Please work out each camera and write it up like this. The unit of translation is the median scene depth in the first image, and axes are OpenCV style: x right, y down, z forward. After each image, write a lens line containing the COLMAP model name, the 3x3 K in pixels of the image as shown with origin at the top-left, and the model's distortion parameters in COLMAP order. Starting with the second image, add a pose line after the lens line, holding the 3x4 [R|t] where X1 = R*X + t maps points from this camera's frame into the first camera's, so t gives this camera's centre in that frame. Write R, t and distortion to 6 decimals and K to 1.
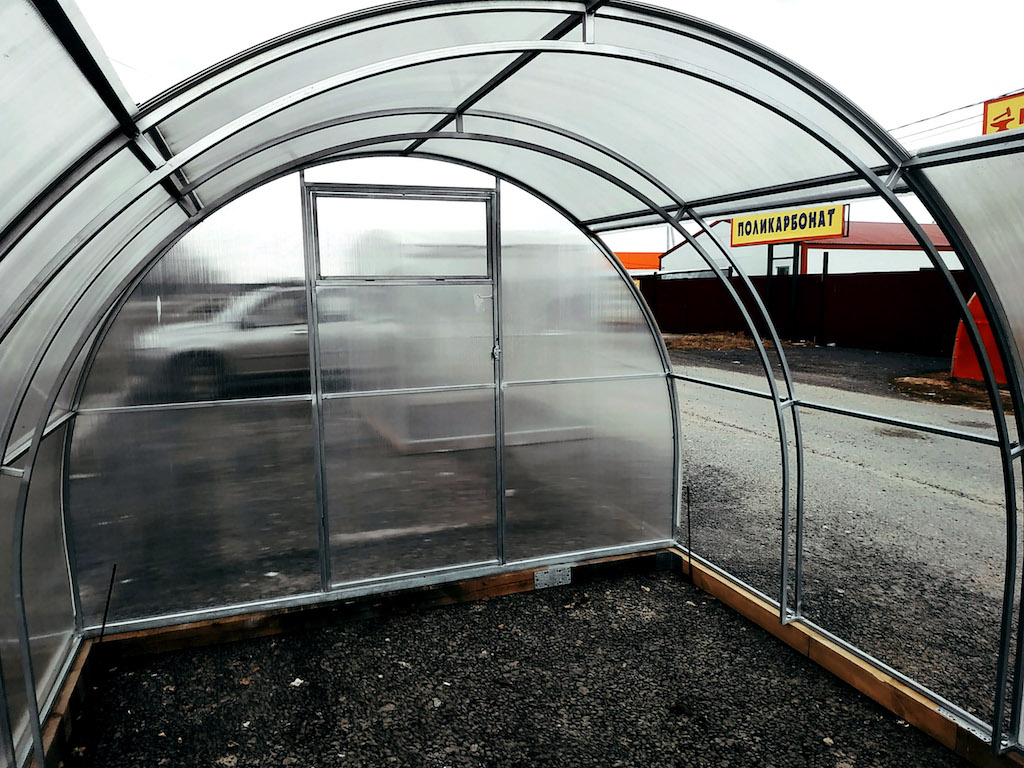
lens RADIAL K [[749.7, 0, 521.2], [0, 749.7, 378.9], [0, 0, 1]] dist [0.019319, -0.028082]
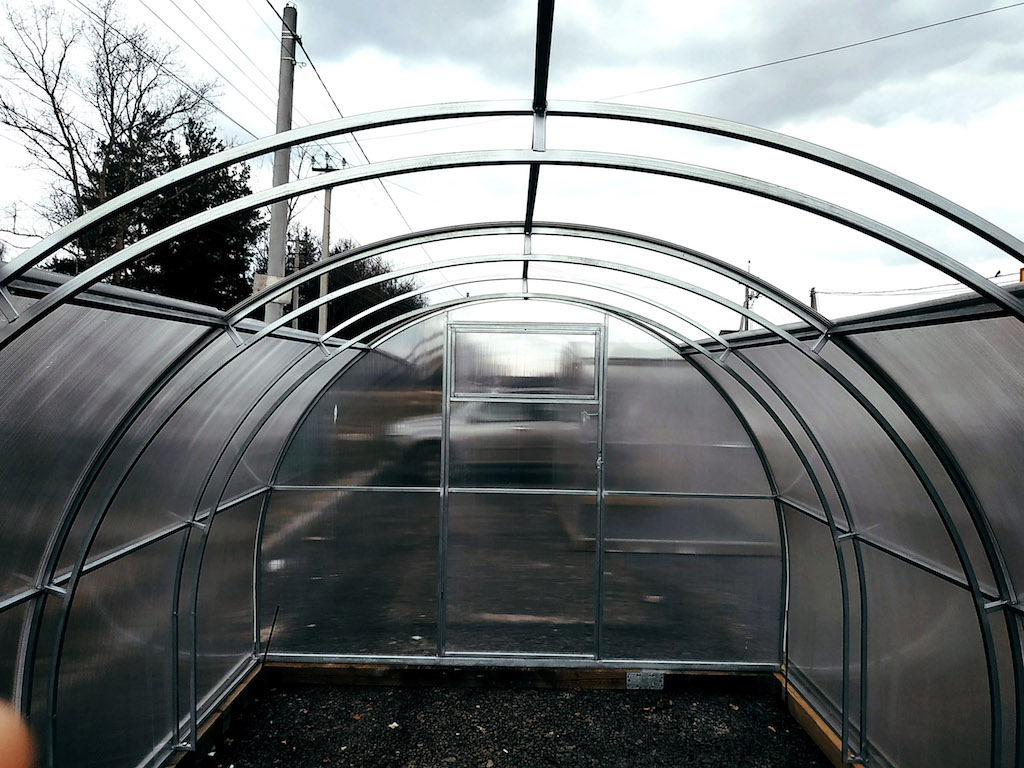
lens RADIAL K [[749.7, 0, 512.1], [0, 749.7, 385.3], [0, 0, 1]] dist [0.019319, -0.028082]
pose [[0.936916, 0.035971, -0.347698, 0.238015], [-0.077521, 0.991304, -0.106334, -0.023242], [0.340849, 0.126580, 0.931557, -0.115411]]
